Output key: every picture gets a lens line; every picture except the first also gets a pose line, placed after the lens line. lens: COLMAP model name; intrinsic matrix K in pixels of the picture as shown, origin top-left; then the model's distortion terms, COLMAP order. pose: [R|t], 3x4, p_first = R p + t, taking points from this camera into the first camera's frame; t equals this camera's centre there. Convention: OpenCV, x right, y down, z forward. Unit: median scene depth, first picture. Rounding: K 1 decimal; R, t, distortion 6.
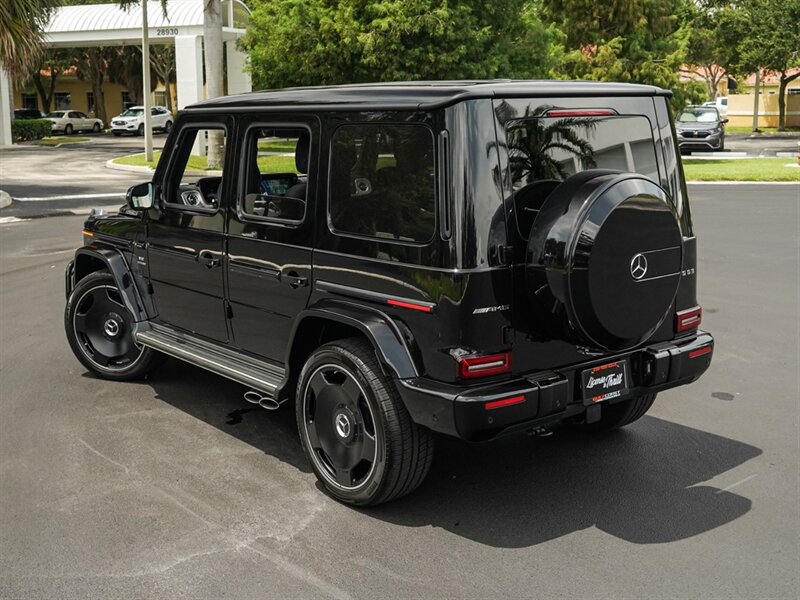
lens RADIAL K [[993.4, 0, 425.7], [0, 993.4, 276.4], [0, 0, 1]] dist [-0.000776, -0.000523]
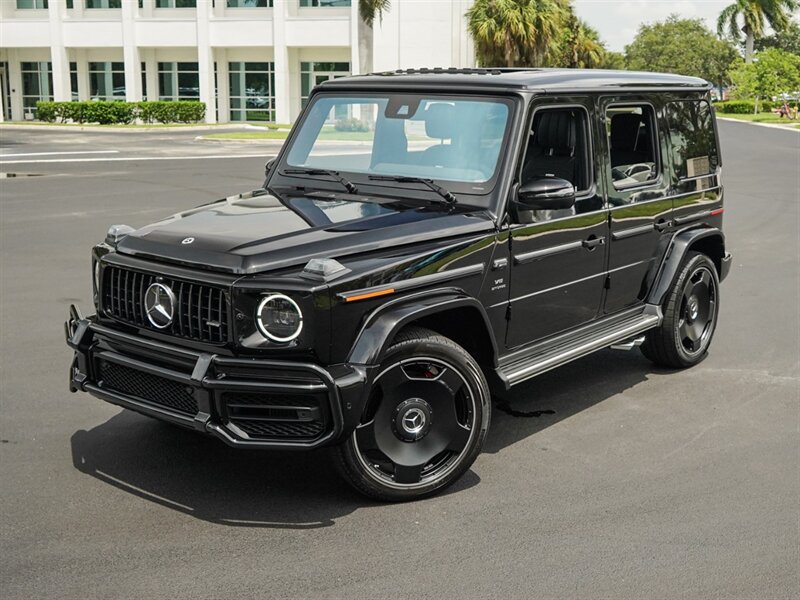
lens RADIAL K [[993.4, 0, 425.7], [0, 993.4, 276.4], [0, 0, 1]] dist [-0.000776, -0.000523]
pose [[-0.209575, -0.179015, 0.961266, -3.119871], [0.135960, 0.968213, 0.209951, -0.587402], [-0.968294, 0.174694, -0.178574, 3.663794]]
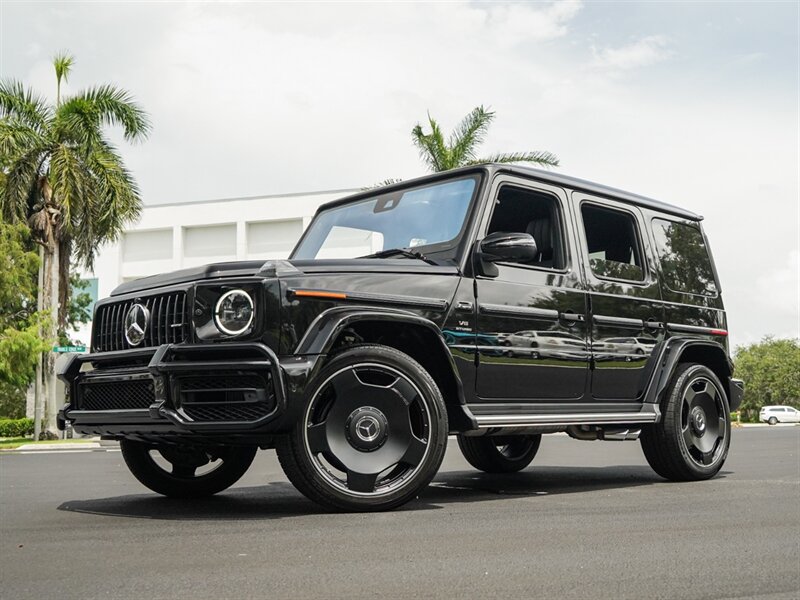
lens RADIAL K [[985.7, 0, 400.0], [0, 985.7, 300.0], [0, 0, 1]] dist [-0.011892, -0.070385]
pose [[-0.086324, 0.124378, 0.988473, -3.289033], [0.159381, 0.981122, -0.109535, 0.144497], [-0.983436, 0.148089, -0.104518, 3.471451]]
